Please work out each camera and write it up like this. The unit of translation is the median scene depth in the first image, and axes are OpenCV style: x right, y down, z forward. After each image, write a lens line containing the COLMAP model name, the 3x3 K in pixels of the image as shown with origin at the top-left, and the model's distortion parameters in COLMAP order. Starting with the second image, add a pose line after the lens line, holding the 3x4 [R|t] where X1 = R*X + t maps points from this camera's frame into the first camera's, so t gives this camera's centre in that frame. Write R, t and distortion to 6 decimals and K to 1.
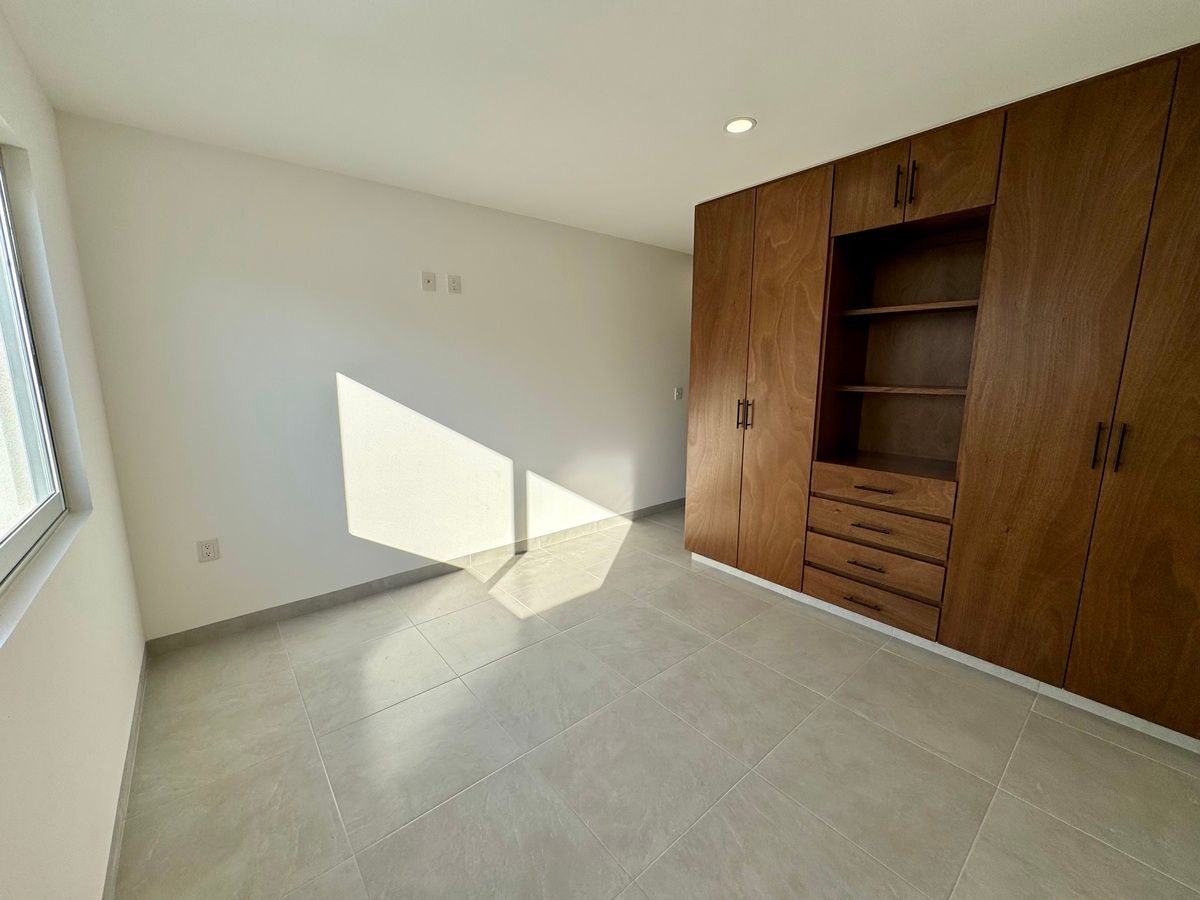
lens RADIAL K [[479.5, 0, 598.8], [0, 479.5, 447.7], [0, 0, 1]] dist [-0.003364, 0.000585]
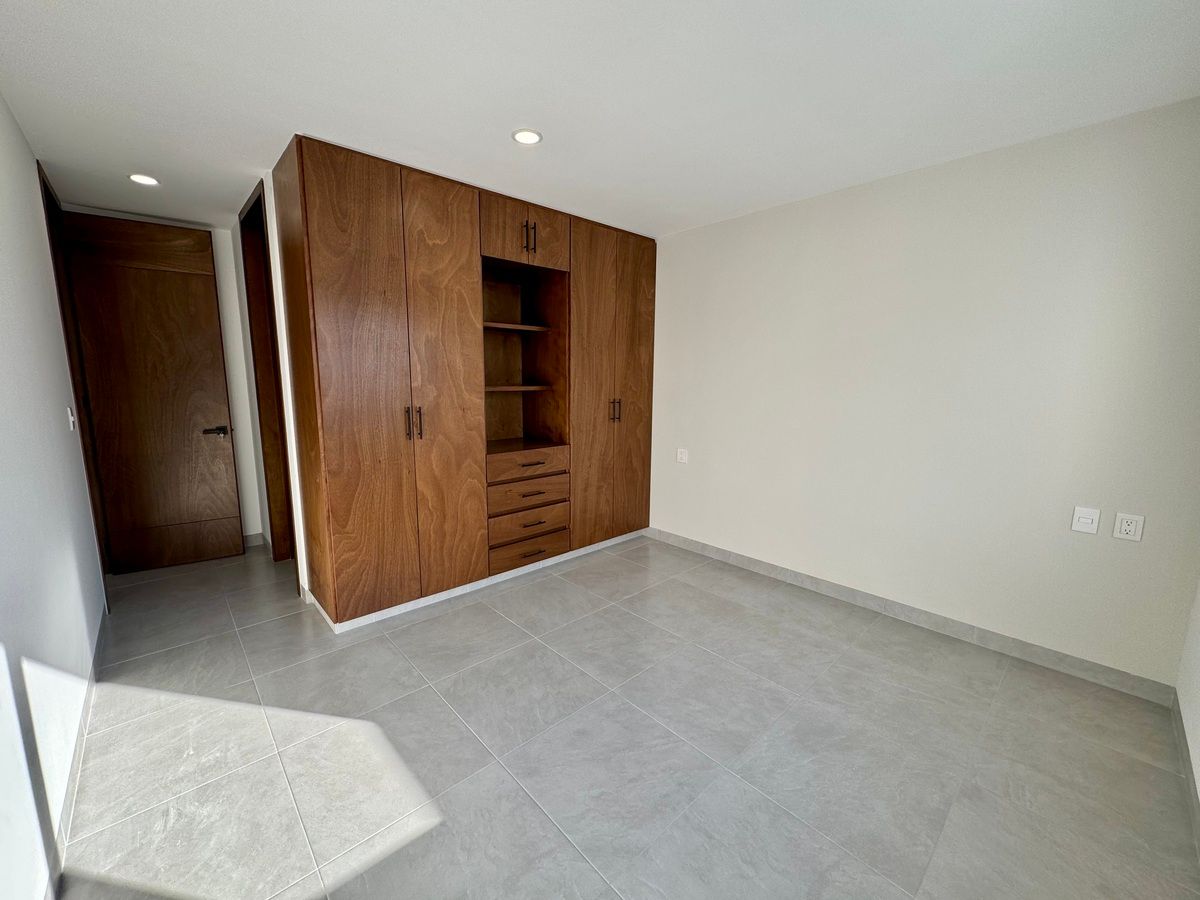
lens RADIAL K [[479.5, 0, 598.8], [0, 479.5, 447.1], [0, 0, 1]] dist [-0.003364, 0.000585]
pose [[-0.047914, -0.148384, 0.987768, -0.676974], [0.161571, 0.974730, 0.154263, -0.122822], [-0.985697, 0.166986, -0.022729, 0.792344]]
